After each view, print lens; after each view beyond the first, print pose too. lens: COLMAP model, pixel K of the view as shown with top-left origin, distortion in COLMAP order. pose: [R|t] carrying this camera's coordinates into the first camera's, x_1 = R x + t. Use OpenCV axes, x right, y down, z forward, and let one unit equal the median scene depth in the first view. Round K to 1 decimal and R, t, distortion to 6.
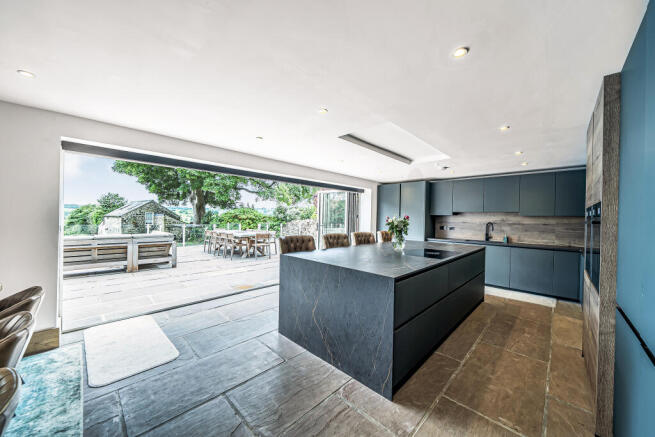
lens RADIAL K [[243.2, 0, 328.2], [0, 243.2, 218.1], [0, 0, 1]] dist [-0.002607, -0.000069]
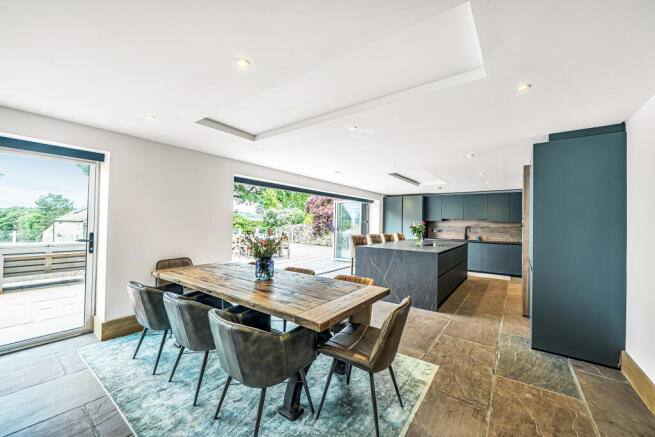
lens RADIAL K [[257.1, 0, 326.6], [0, 257.1, 219.8], [0, 0, 1]] dist [-0.009778, -0.000040]
pose [[0.992591, 0.000206, 0.121502, -0.272193], [0.001072, 0.999945, -0.010450, -0.004415], [-0.121497, 0.010503, 0.992536, -0.309711]]
